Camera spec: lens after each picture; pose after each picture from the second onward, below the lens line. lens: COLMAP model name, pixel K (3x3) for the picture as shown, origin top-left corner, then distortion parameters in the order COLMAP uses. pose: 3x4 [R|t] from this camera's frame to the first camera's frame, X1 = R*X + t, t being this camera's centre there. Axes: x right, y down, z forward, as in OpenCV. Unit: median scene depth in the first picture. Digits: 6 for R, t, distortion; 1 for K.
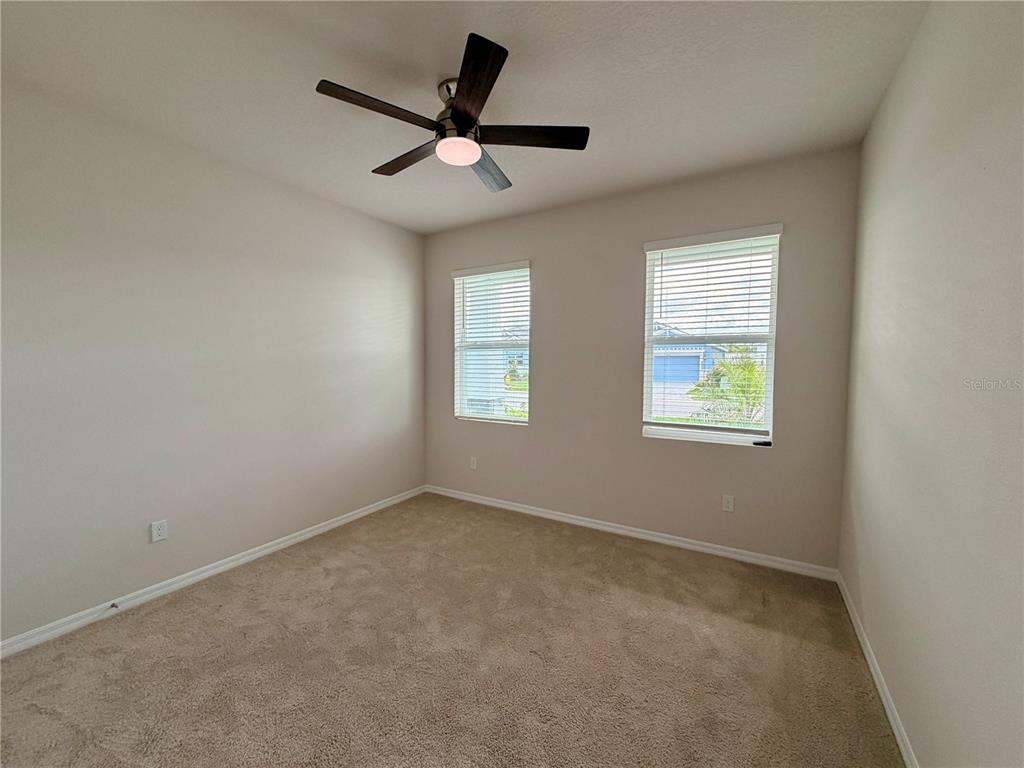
lens RADIAL K [[406.8, 0, 508.8], [0, 406.8, 385.7], [0, 0, 1]] dist [0.000950, 0.000527]
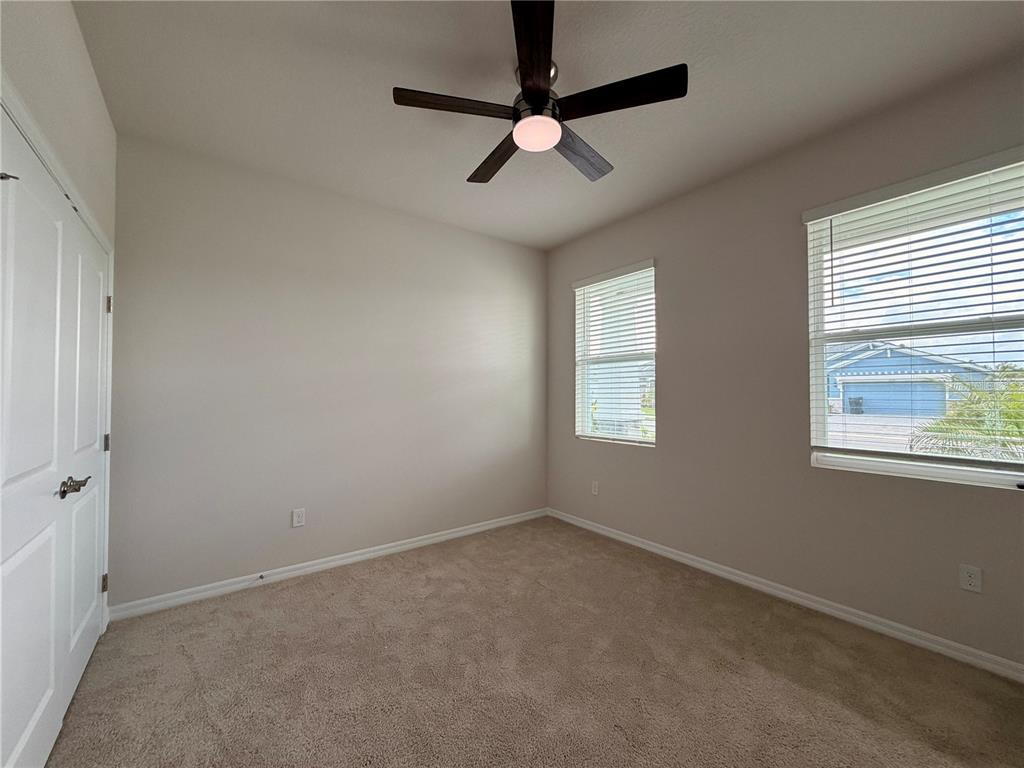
lens RADIAL K [[406.8, 0, 508.8], [0, 406.8, 385.7], [0, 0, 1]] dist [0.000950, 0.000527]
pose [[0.925954, -0.011281, -0.377467, 0.111254], [-0.017390, 0.997220, -0.072461, 0.046327], [0.377235, 0.073660, 0.923184, 0.108596]]
